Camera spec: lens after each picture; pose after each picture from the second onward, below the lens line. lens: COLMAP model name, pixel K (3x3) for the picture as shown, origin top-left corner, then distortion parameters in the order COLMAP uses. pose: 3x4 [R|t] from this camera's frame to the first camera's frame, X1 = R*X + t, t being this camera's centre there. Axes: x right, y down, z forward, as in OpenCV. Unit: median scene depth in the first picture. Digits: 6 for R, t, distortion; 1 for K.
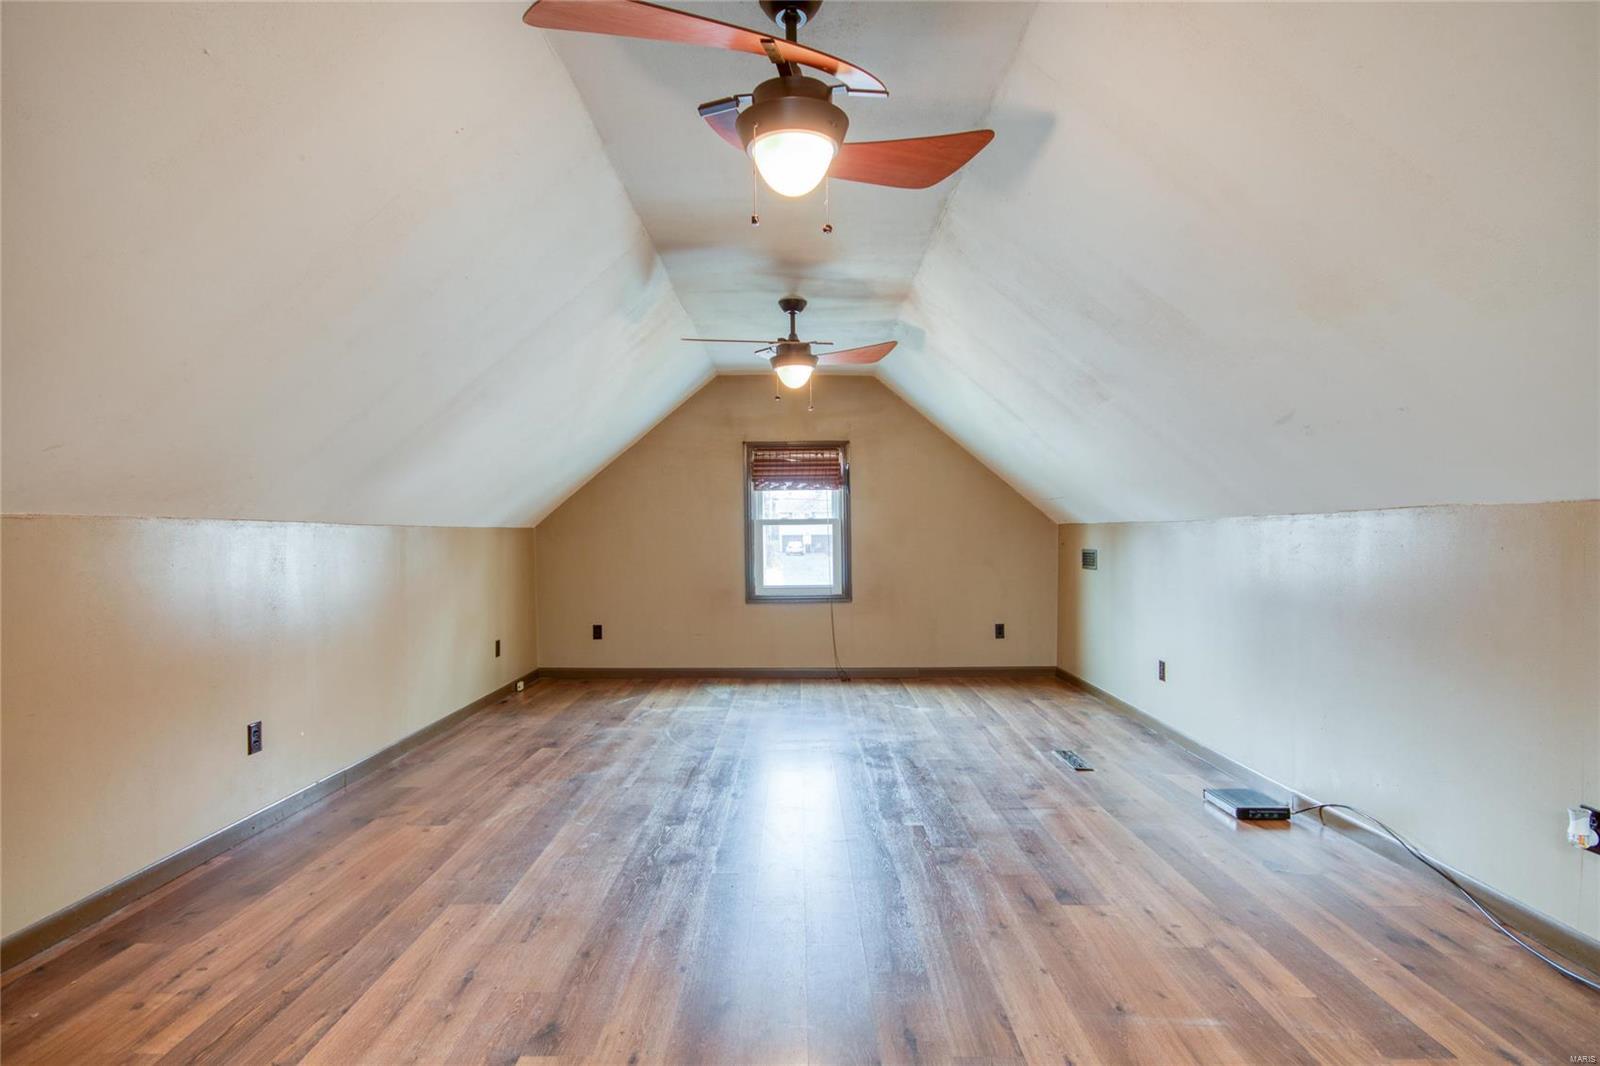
lens RADIAL K [[827.9, 0, 800.9], [0, 827.9, 553.4], [0, 0, 1]] dist [0.000876, -0.000471]
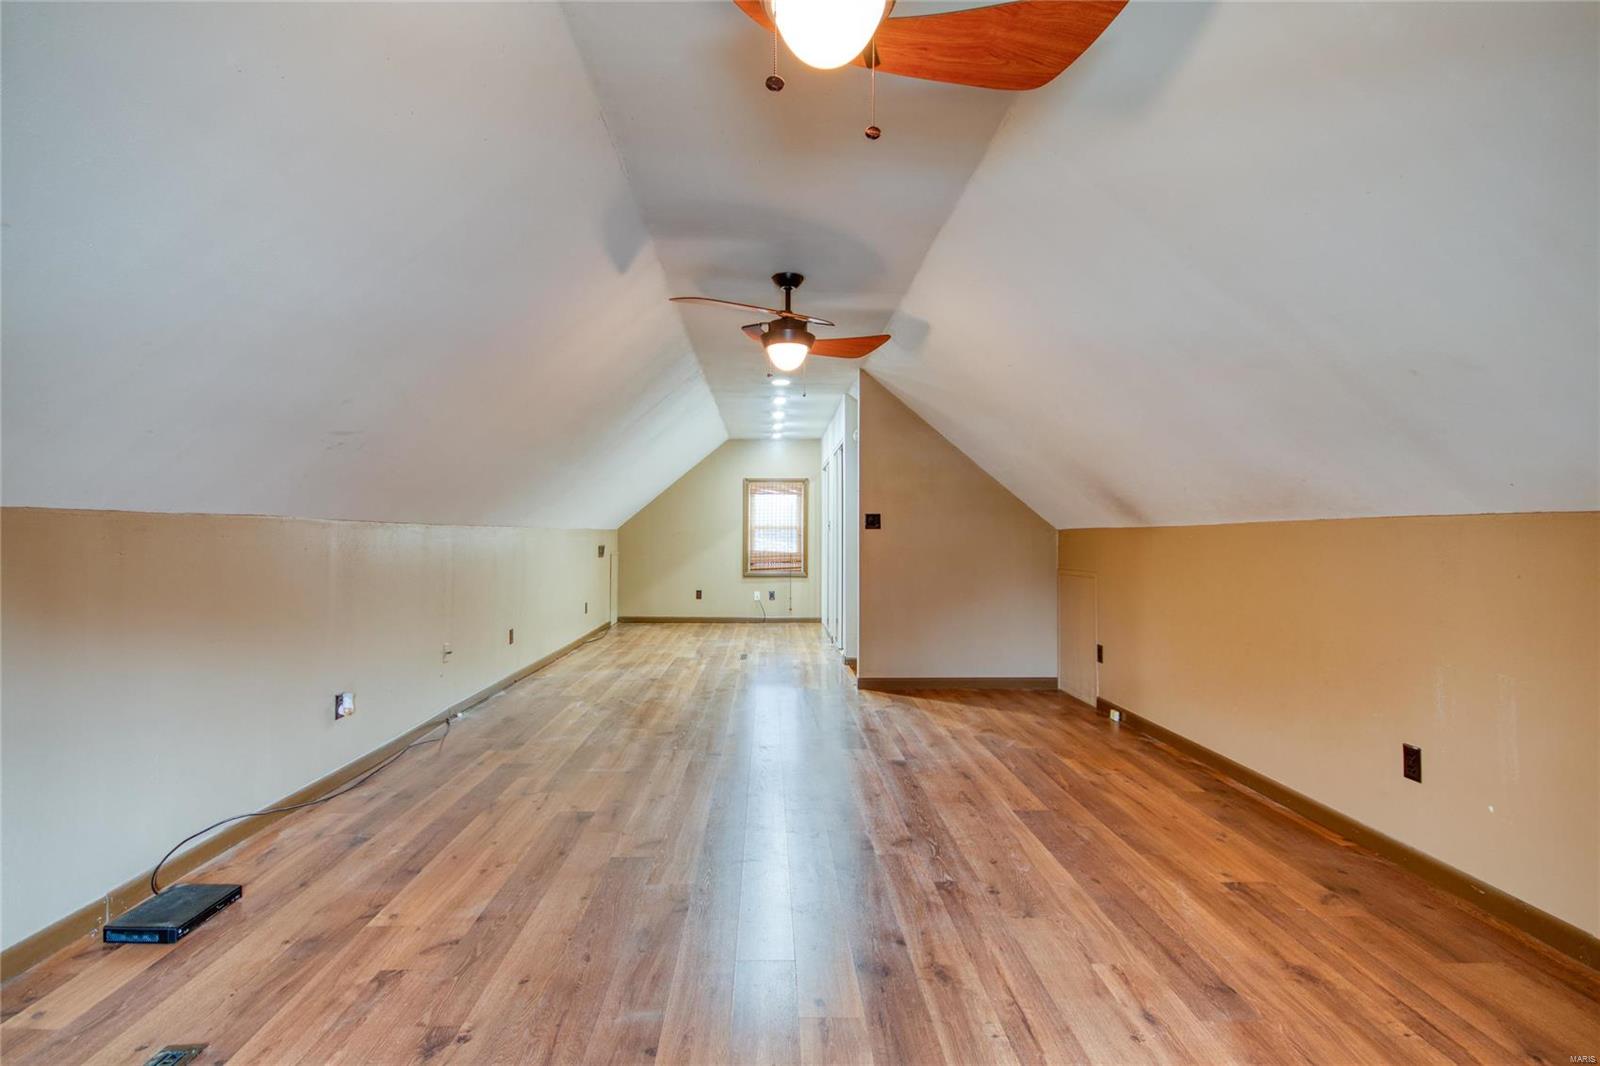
lens RADIAL K [[738.5, 0, 797.6], [0, 738.5, 549.7], [0, 0, 1]] dist [-0.003828, -0.000562]
pose [[-0.999392, 0.006656, -0.034217, 0.020174], [0.005412, 0.999326, 0.036309, -0.038843], [0.034436, 0.036102, -0.998755, 1.910203]]
